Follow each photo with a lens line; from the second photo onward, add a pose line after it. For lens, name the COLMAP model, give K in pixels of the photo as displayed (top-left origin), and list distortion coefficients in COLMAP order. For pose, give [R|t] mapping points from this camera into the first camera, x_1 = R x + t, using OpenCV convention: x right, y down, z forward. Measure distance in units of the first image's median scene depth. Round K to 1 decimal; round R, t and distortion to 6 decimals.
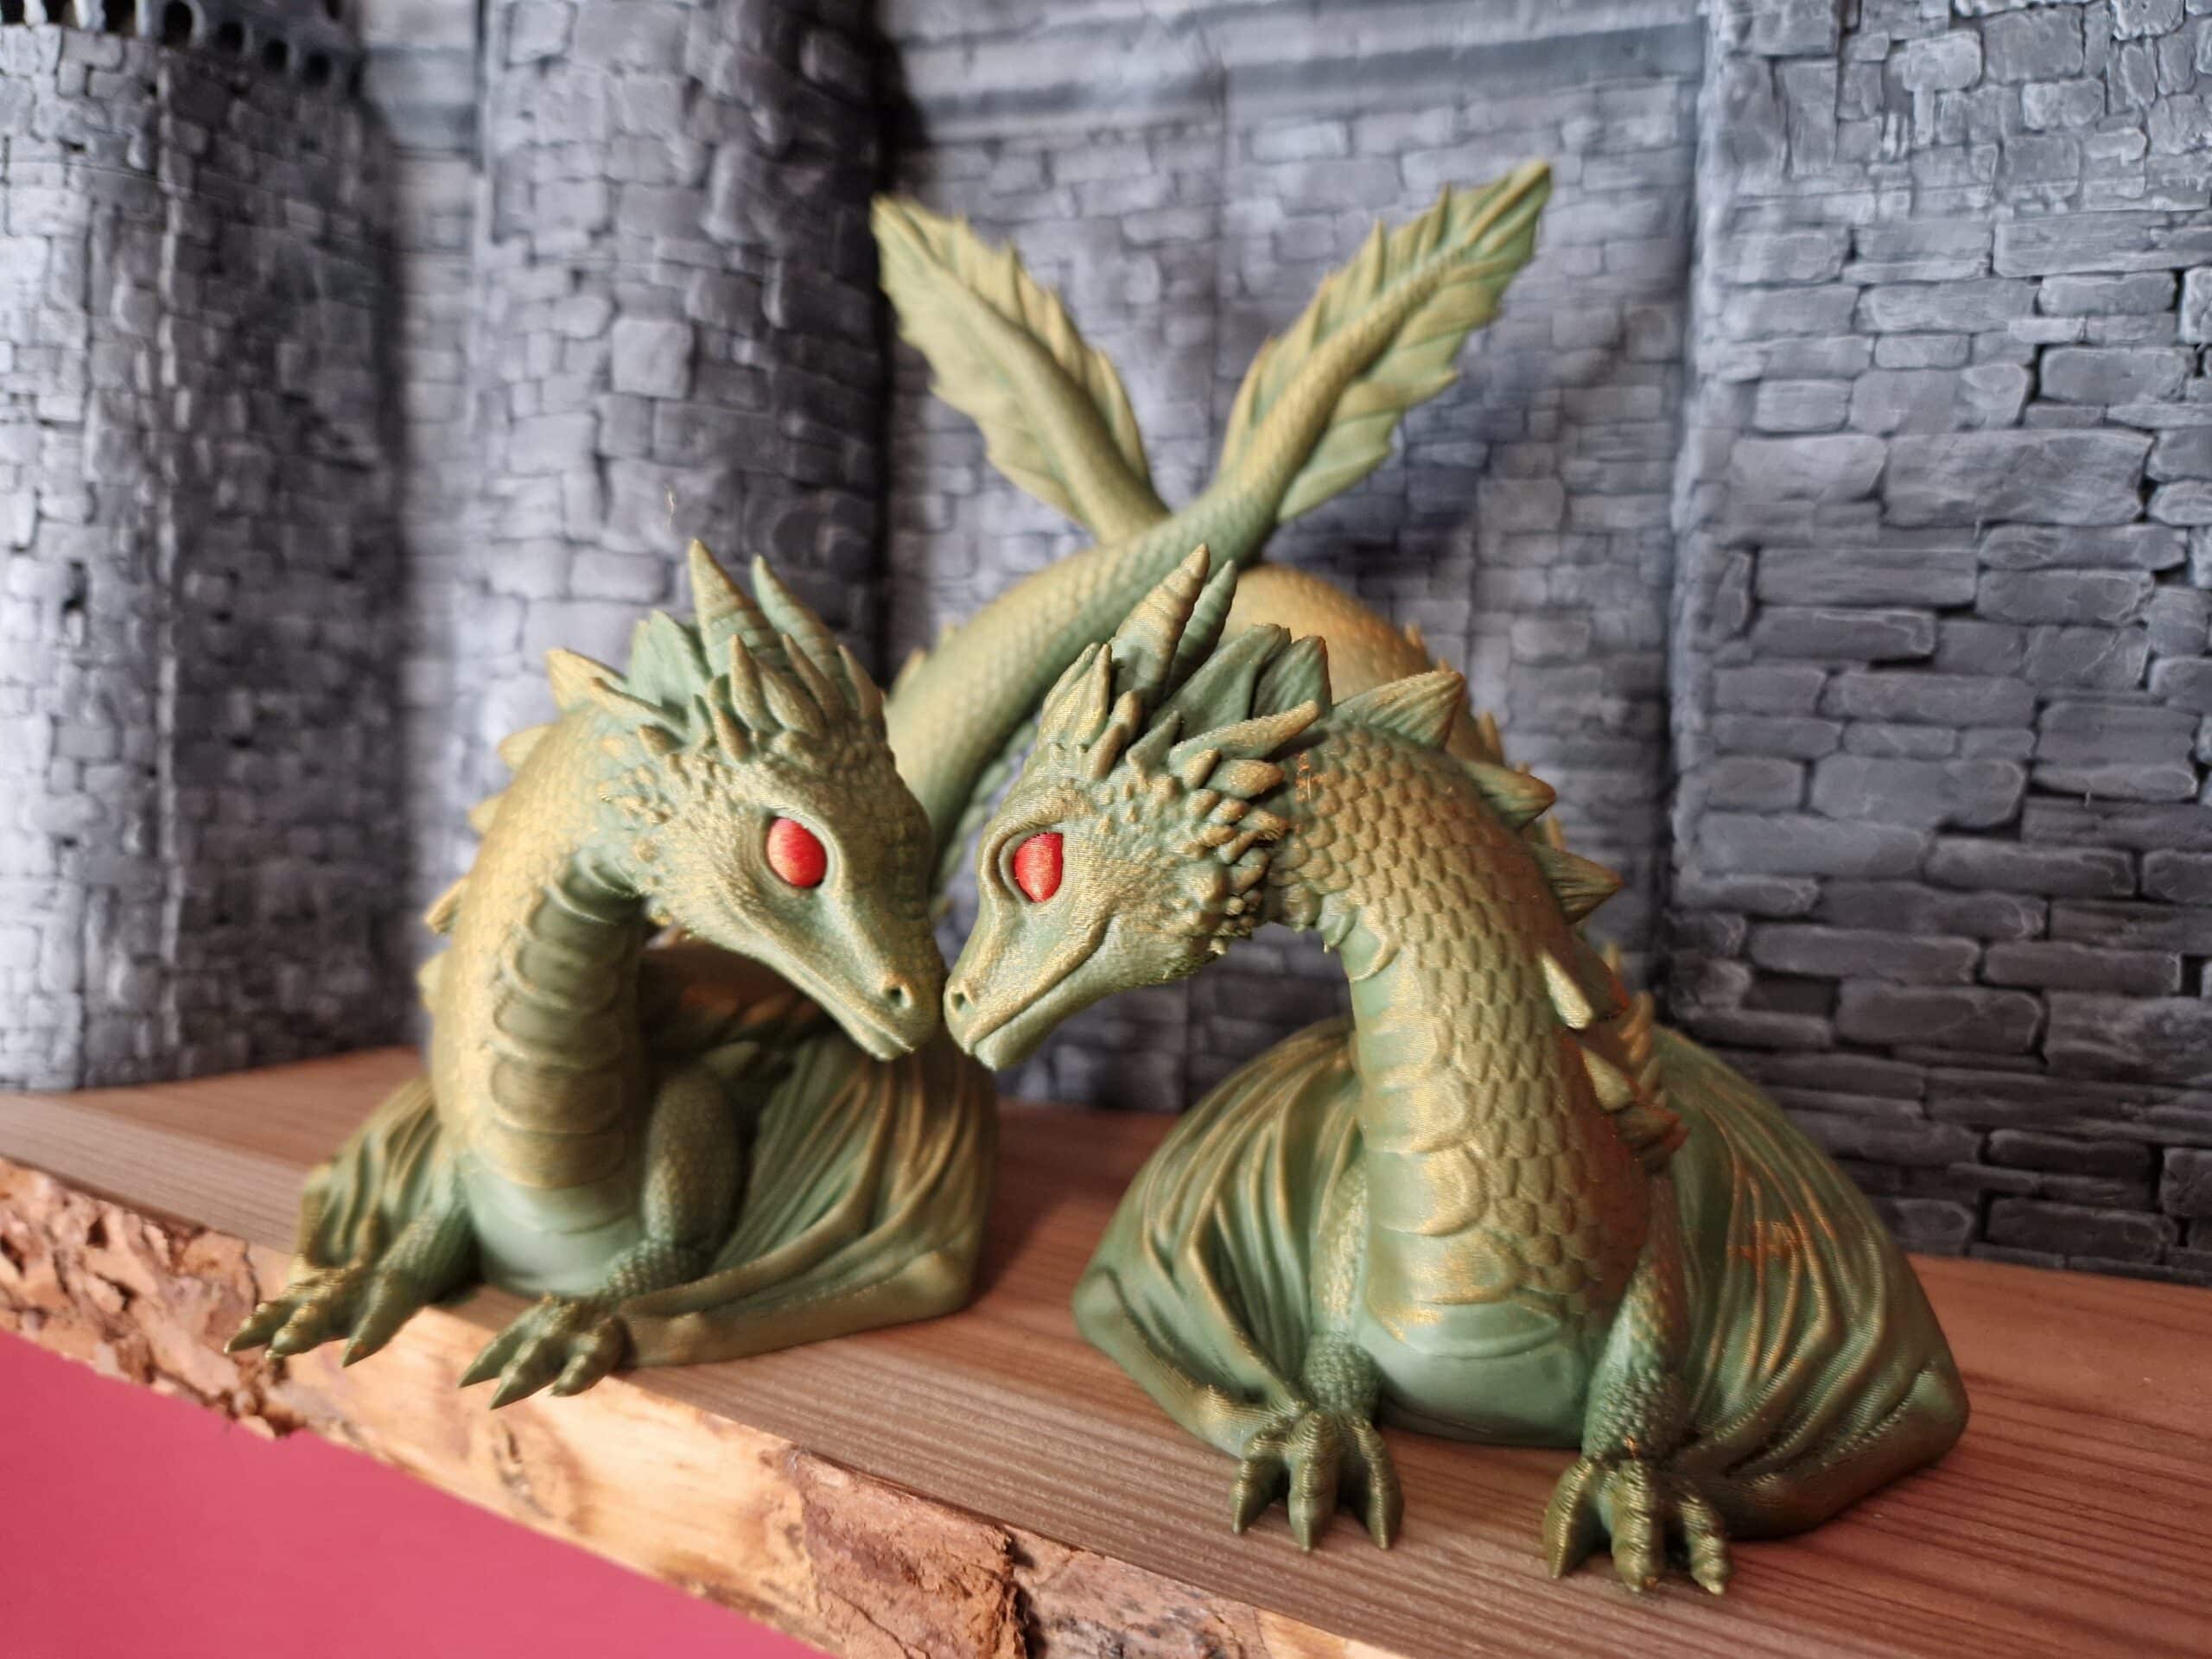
lens RADIAL K [[1546.8, 0, 1109.9], [0, 1546.8, 811.3], [0, 0, 1]] dist [-0.008069, -0.006085]
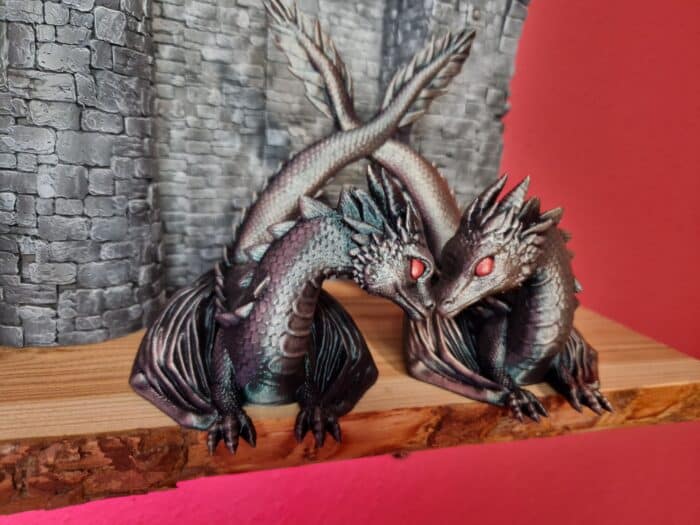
lens RADIAL K [[496.7, 0, 349.8], [0, 496.7, 264.1], [0, 0, 1]] dist [0.000158, -0.004415]
pose [[0.627535, -0.175752, 0.758492, -0.899063], [-0.027286, 0.968627, 0.247017, -0.179795], [-0.778110, -0.175709, 0.603052, 0.260831]]
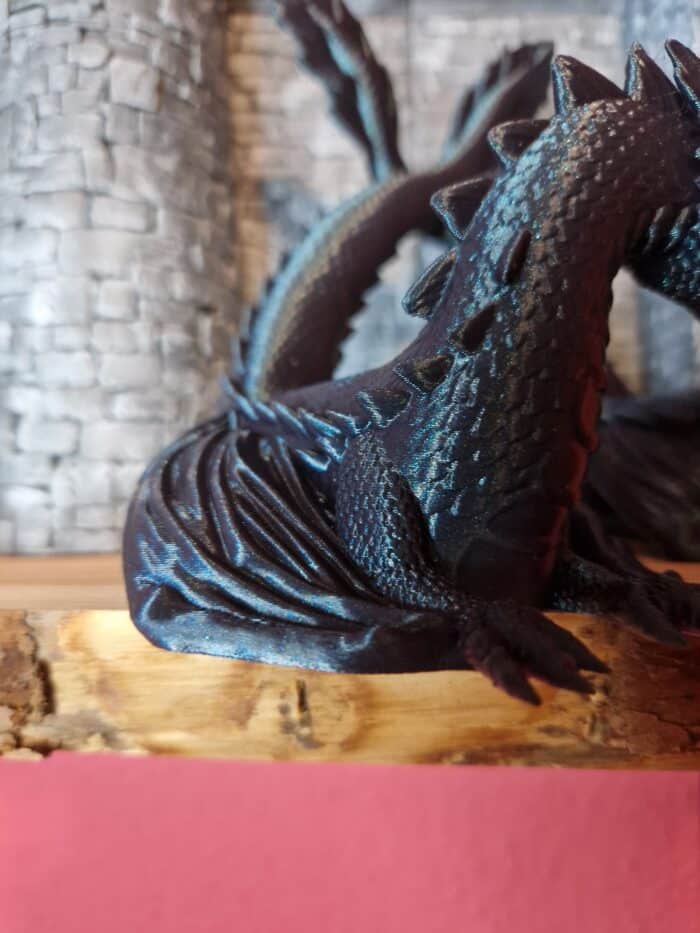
lens RADIAL K [[681.4, 0, 351.3], [0, 681.4, 469.8], [0, 0, 1]] dist [-0.038959, -0.000859]
pose [[0.928914, -0.081593, 0.361195, -0.477024], [0.087930, 0.996126, -0.001114, 0.175243], [-0.359704, 0.032795, 0.932490, 0.335205]]
